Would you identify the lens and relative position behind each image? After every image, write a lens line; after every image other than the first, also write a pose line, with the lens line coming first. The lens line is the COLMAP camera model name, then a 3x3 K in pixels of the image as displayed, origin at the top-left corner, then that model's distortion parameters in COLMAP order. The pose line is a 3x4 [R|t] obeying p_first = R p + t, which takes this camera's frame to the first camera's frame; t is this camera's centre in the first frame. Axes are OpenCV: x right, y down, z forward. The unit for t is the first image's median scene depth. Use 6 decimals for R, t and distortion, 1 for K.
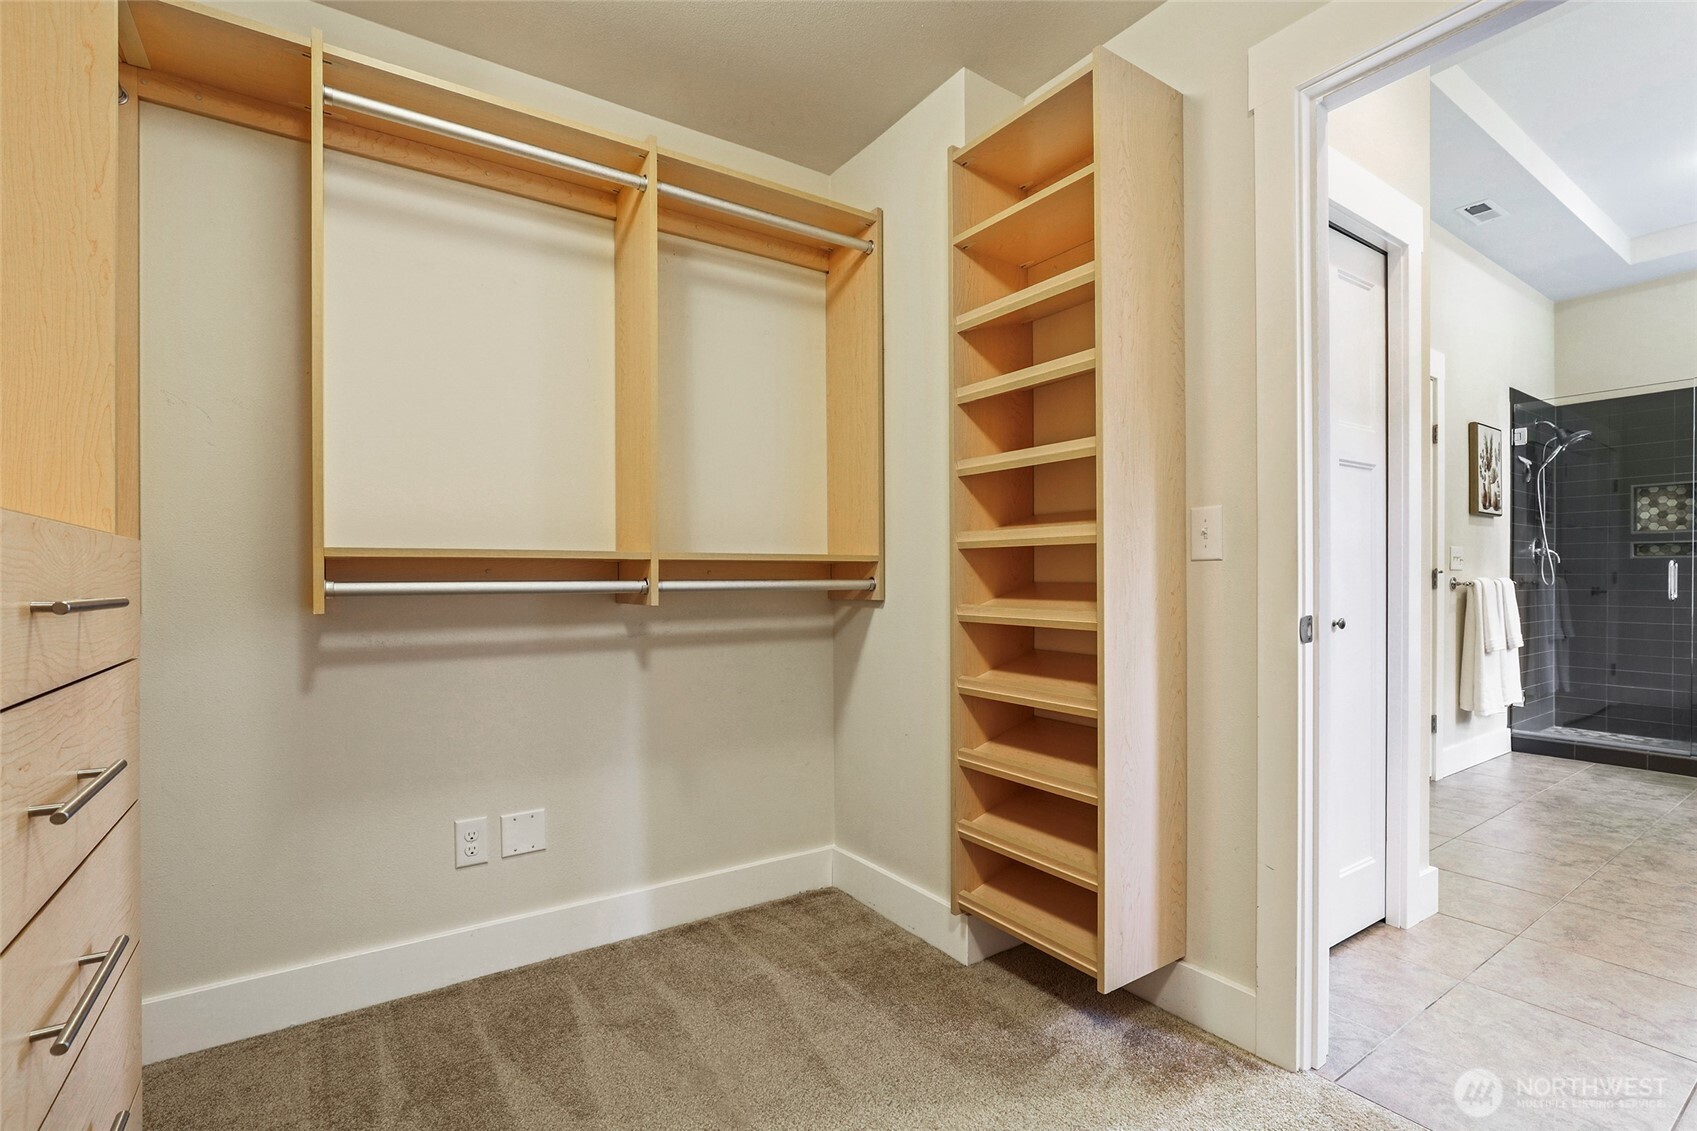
lens RADIAL K [[801.5, 0, 847.2], [0, 801.5, 582.4], [0, 0, 1]] dist [-0.005509, -0.000011]
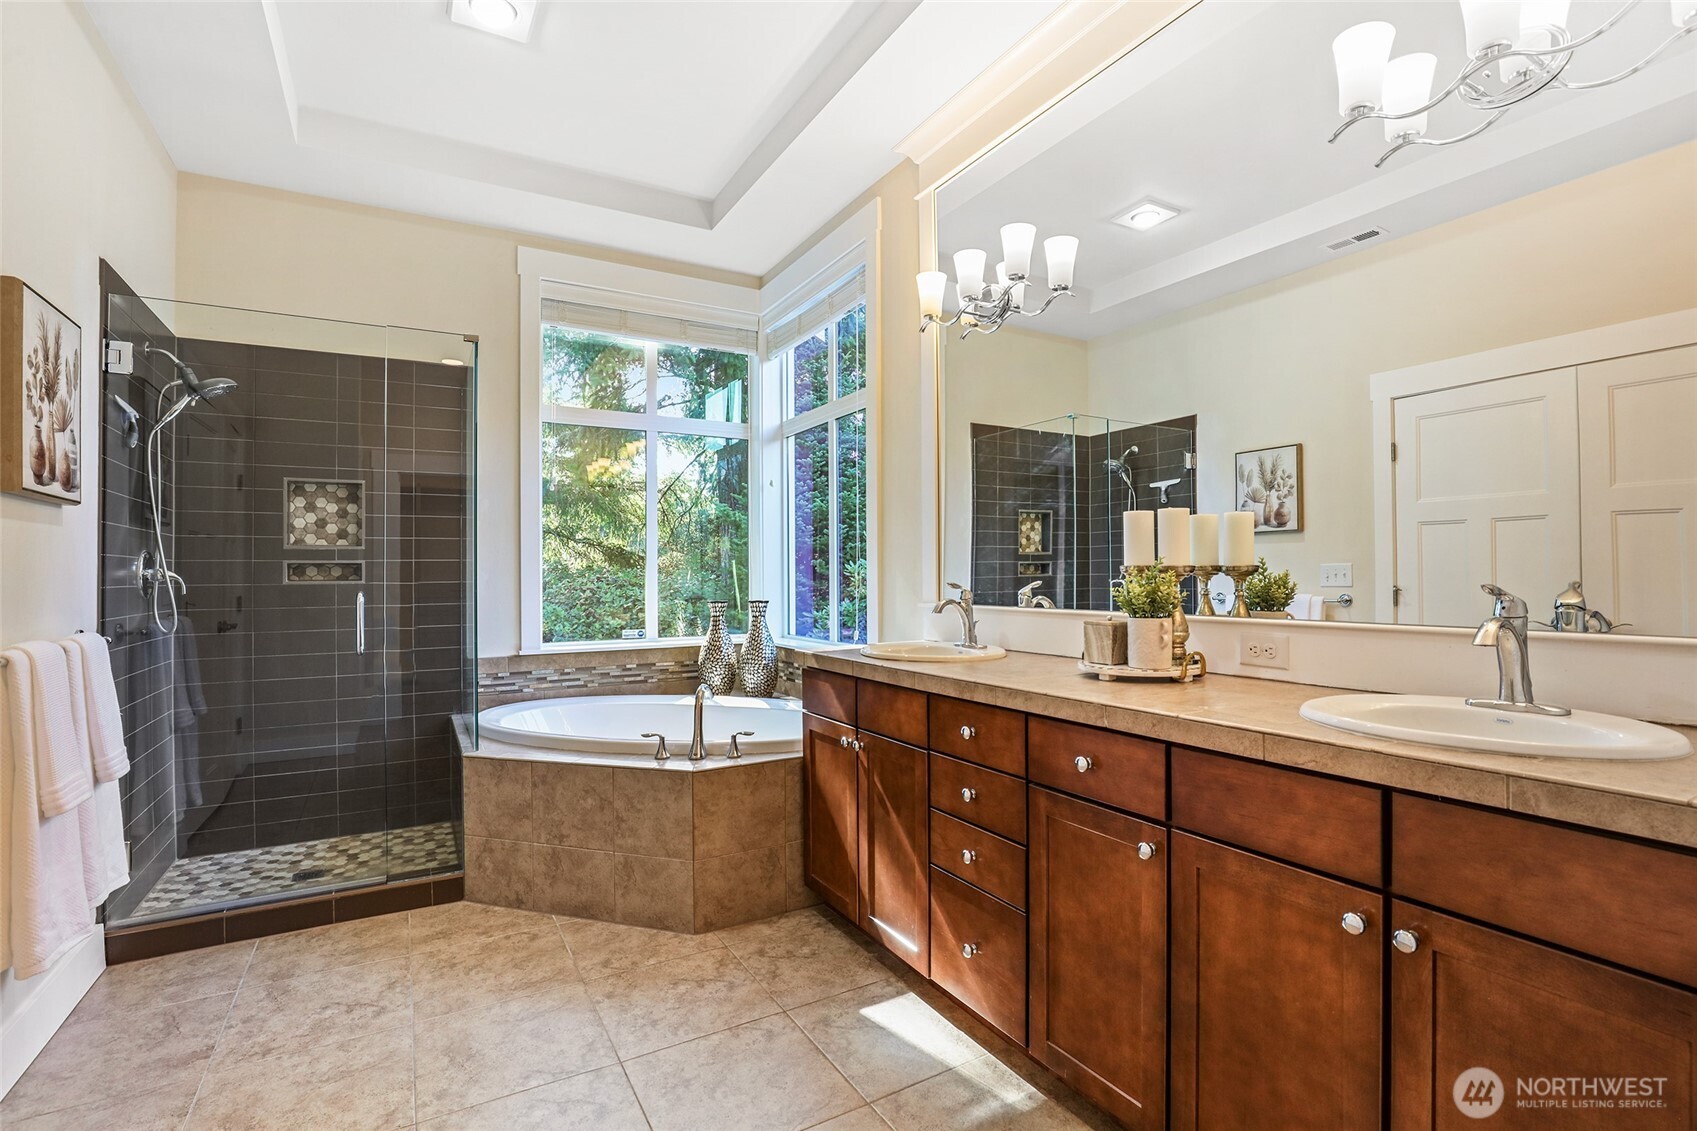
lens RADIAL K [[768.6, 0, 848.5], [0, 768.6, 565.5], [0, 0, 1]] dist [-0.026430, 0.000695]
pose [[0.088113, 0.010990, 0.996050, 0.388520], [0.013542, 0.999834, -0.012229, -0.032681], [-0.996018, 0.014566, 0.087949, 0.471095]]
